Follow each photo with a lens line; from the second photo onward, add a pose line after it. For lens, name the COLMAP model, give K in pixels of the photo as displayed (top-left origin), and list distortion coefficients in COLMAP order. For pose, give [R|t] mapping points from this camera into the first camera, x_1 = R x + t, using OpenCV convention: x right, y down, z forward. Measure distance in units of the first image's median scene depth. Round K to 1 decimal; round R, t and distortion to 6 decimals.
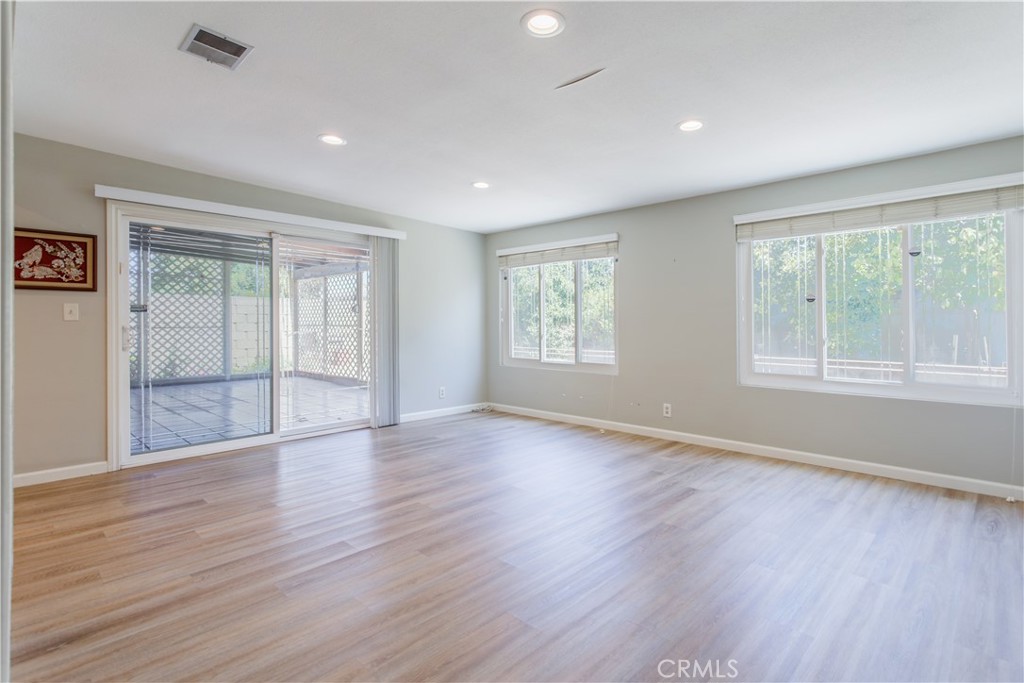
lens RADIAL K [[504.4, 0, 517.0], [0, 504.4, 322.2], [0, 0, 1]] dist [0.005087, 0.000763]
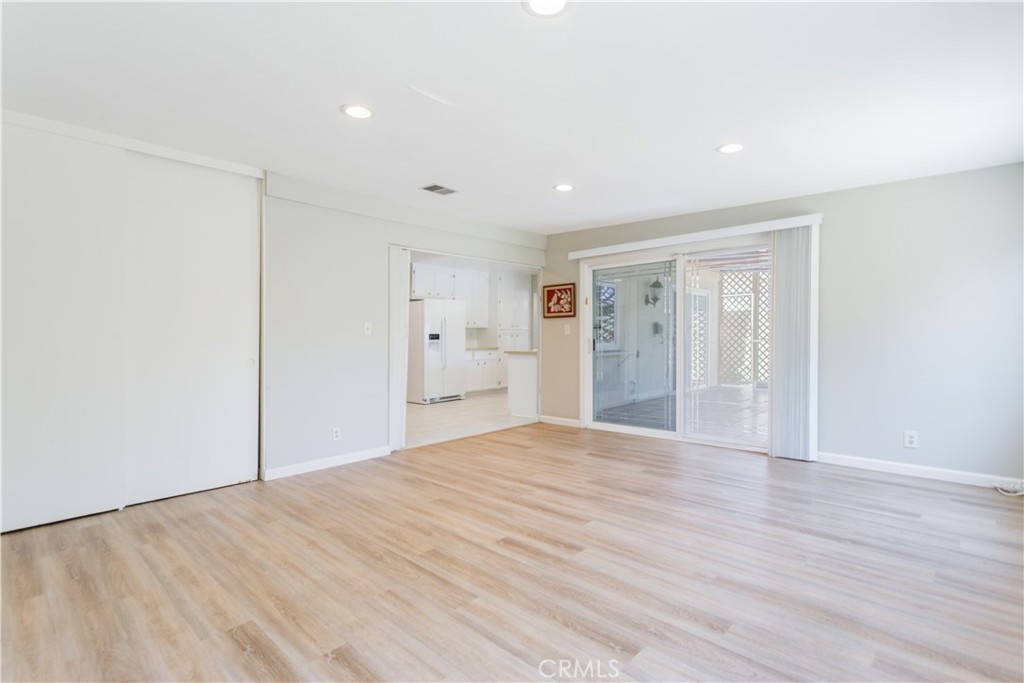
lens RADIAL K [[488.6, 0, 512.0], [0, 488.6, 341.5], [0, 0, 1]] dist [0.001825, 0.000202]
pose [[0.008065, 0.009849, -0.999919, 0.690305], [0.013710, 0.999856, 0.009959, 0.001279], [0.999873, -0.013789, 0.007929, 0.706710]]
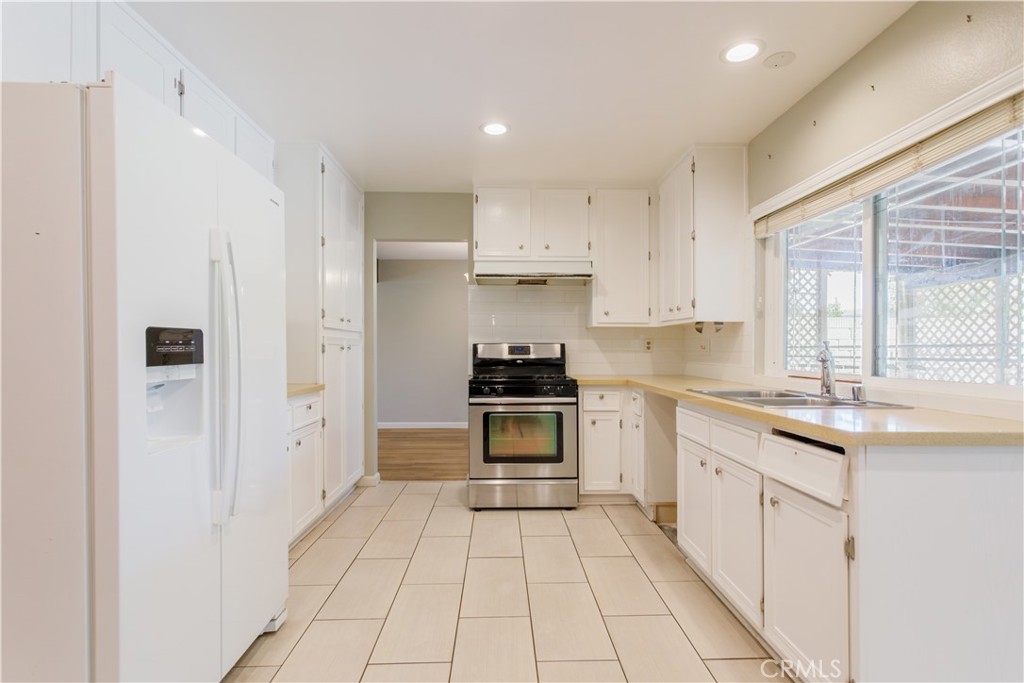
lens RADIAL K [[499.9, 0, 515.5], [0, 499.9, 354.6], [0, 0, 1]] dist [0.010934, 0.000781]
pose [[0.722956, 0.009143, -0.690833, -0.918039], [-0.001009, 0.999925, 0.012177, -0.001721], [0.690893, -0.008106, 0.722912, 0.315843]]
